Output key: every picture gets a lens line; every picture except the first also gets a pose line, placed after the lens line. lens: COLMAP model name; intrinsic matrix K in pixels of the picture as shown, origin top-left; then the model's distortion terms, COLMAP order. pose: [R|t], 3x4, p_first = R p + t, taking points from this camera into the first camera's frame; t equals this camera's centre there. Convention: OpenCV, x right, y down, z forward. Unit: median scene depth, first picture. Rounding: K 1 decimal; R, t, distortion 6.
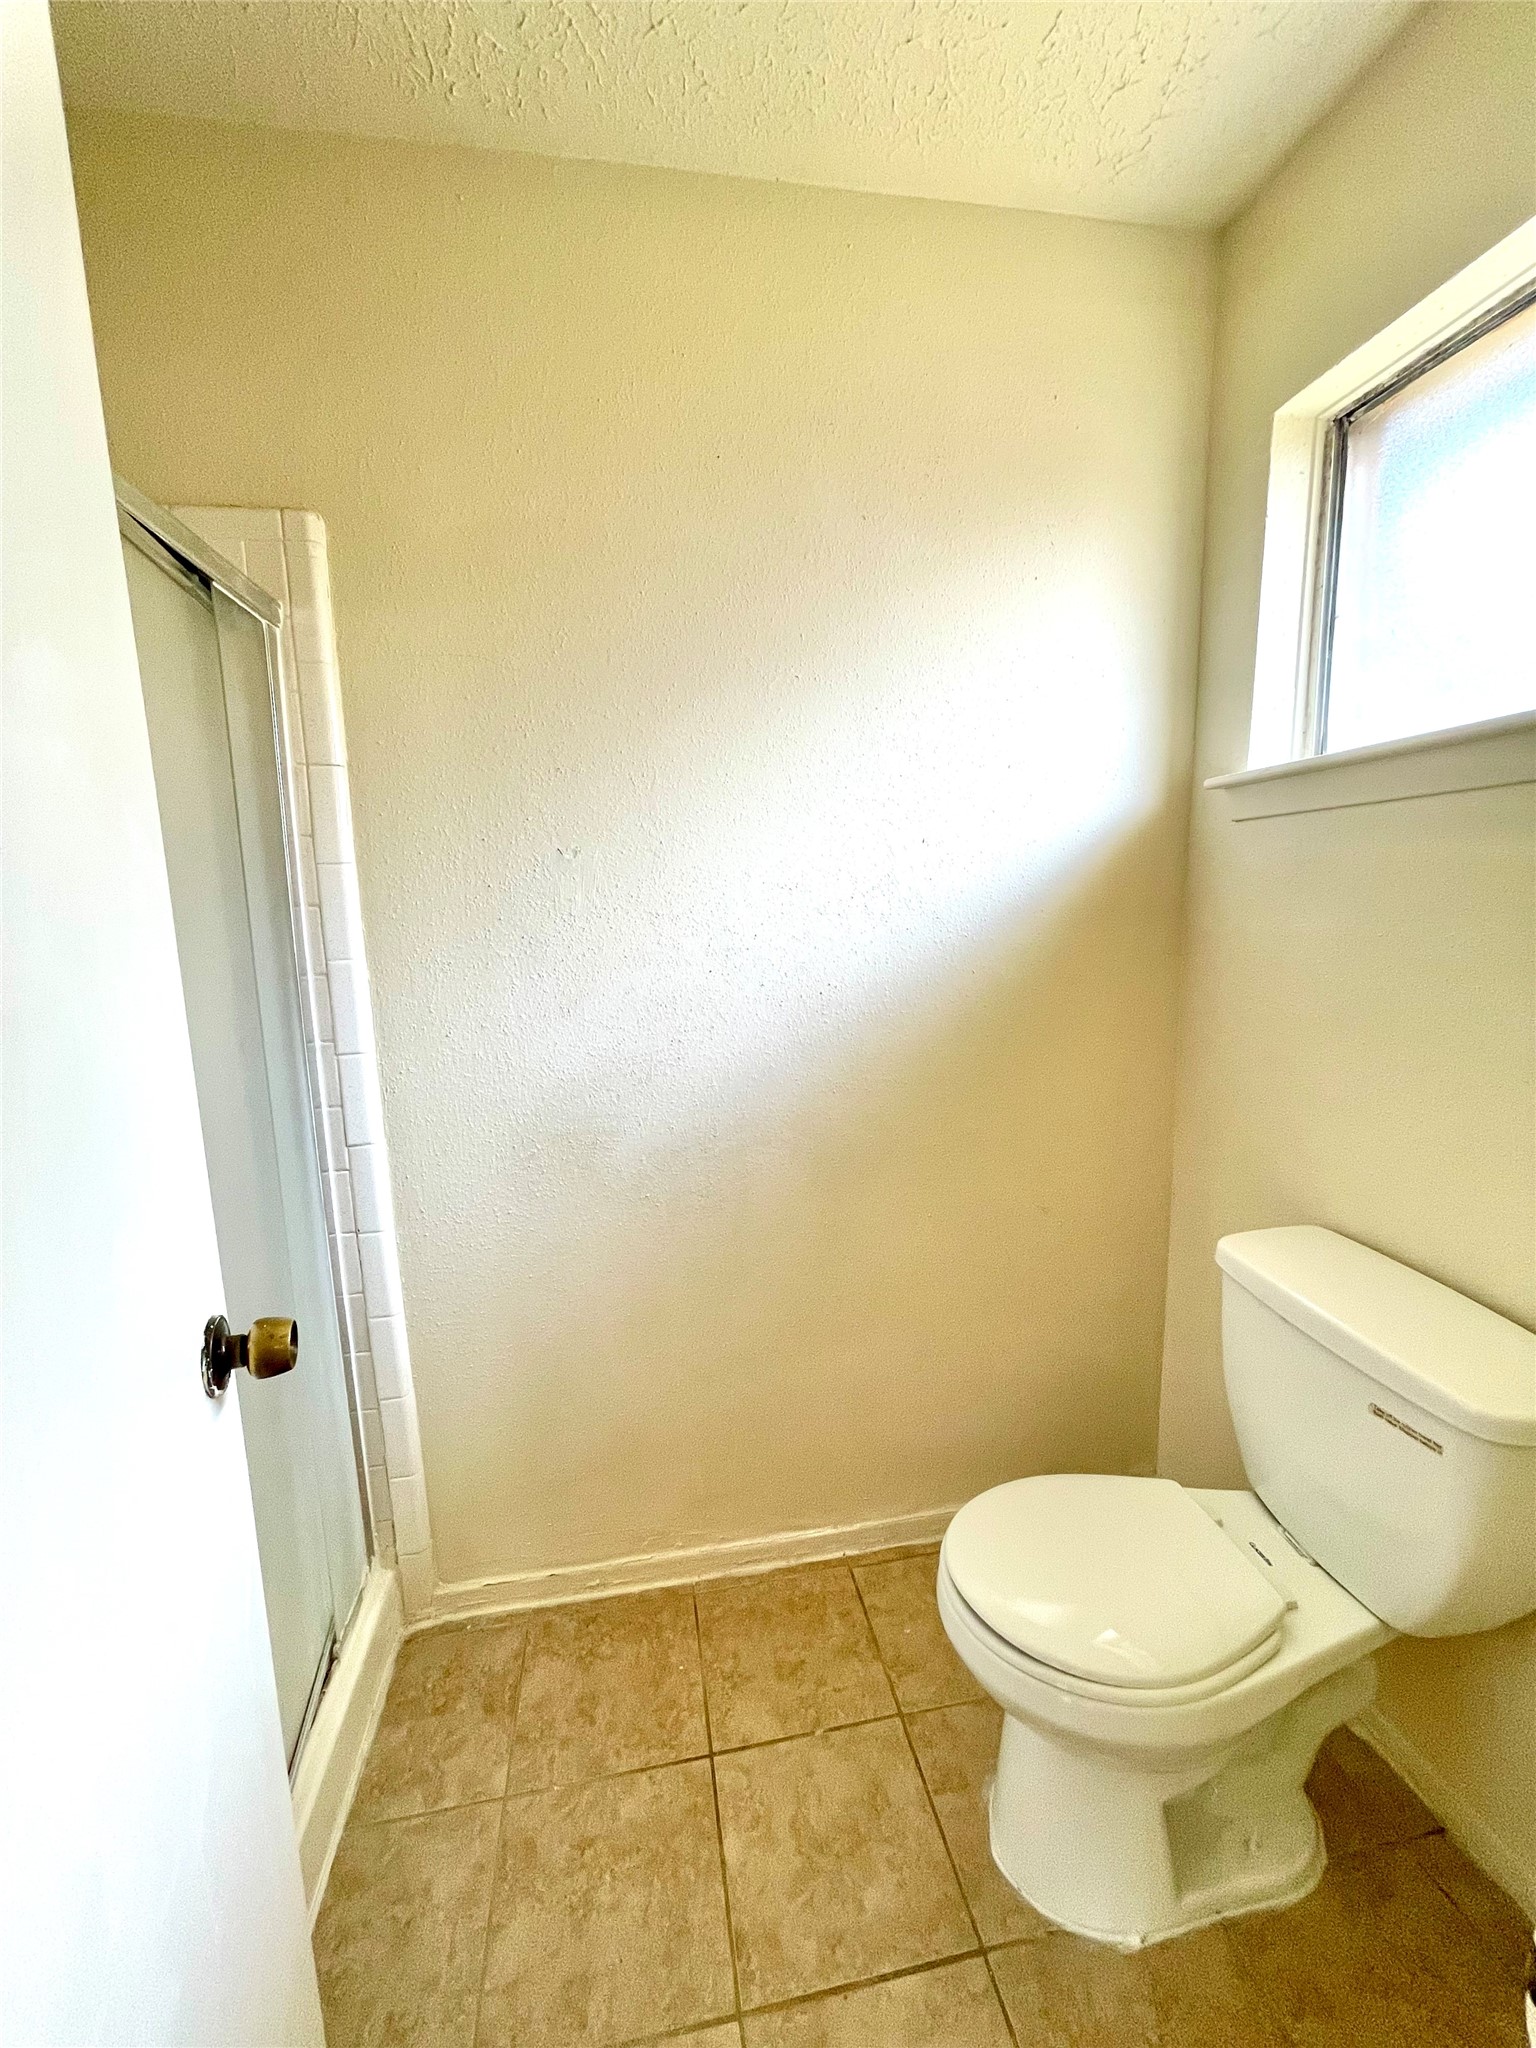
lens RADIAL K [[832.5, 0, 768.0], [0, 832.5, 1024.0], [0, 0, 1]] dist [0.002802, 0.000124]
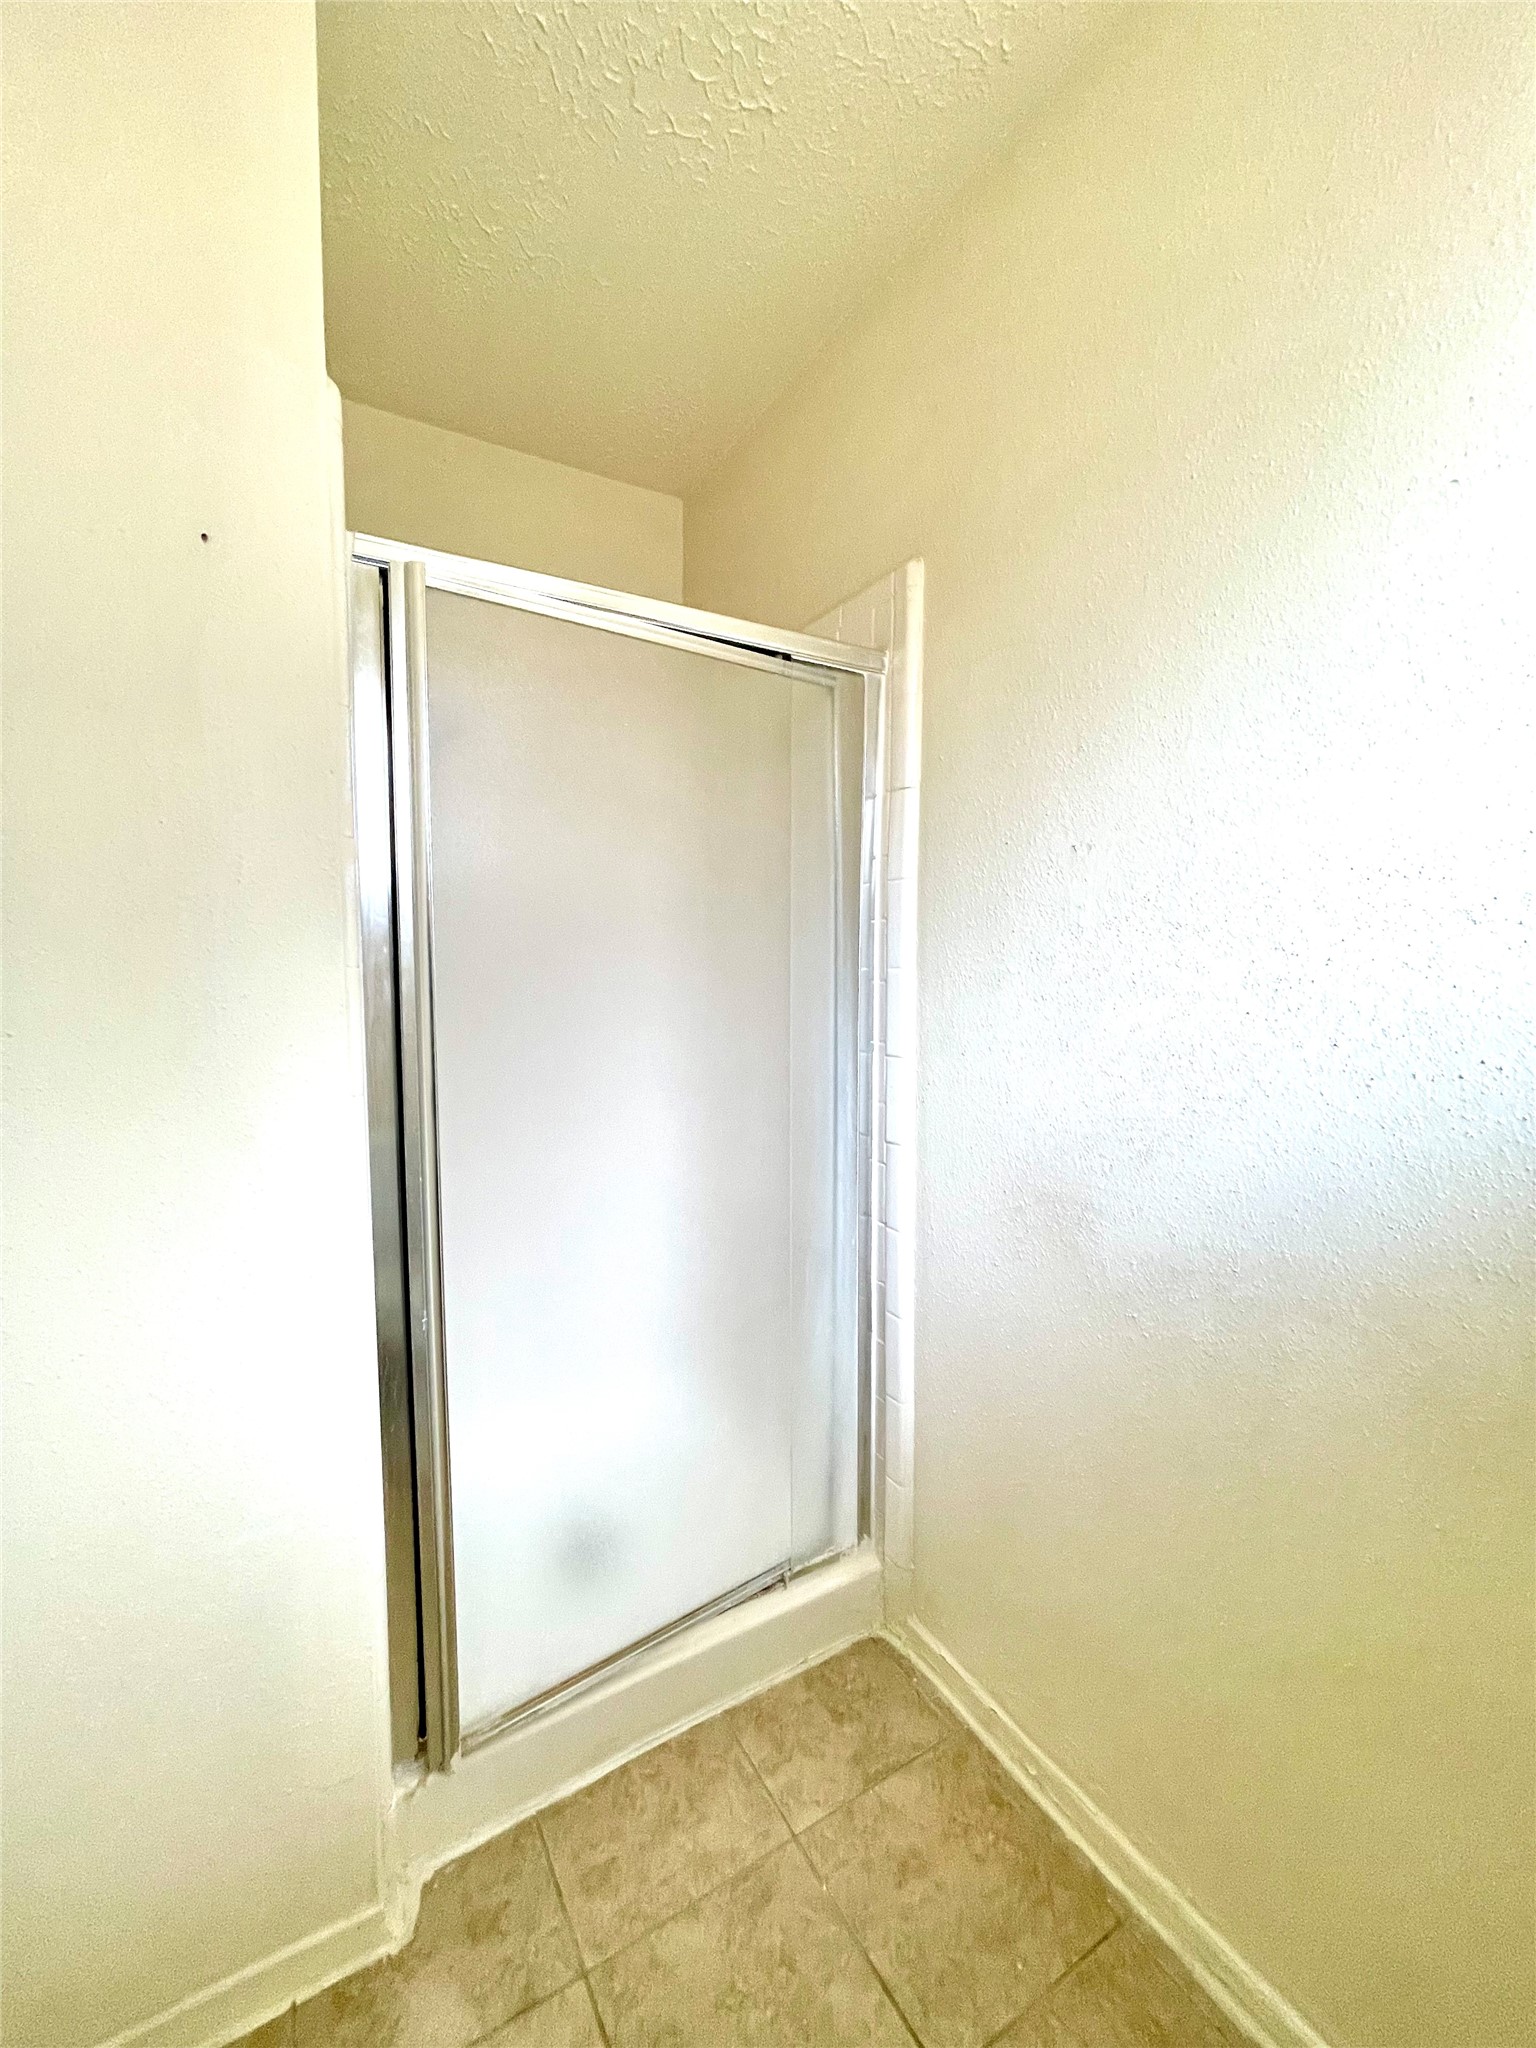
lens RADIAL K [[824.0, 0, 768.0], [0, 824.0, 1024.0], [0, 0, 1]] dist [-0.001088, 0.000055]
pose [[0.359319, 0.100105, -0.927830, 0.400676], [-0.157107, 0.986528, 0.045595, -0.026614], [0.919895, 0.129385, 0.370206, 0.440964]]
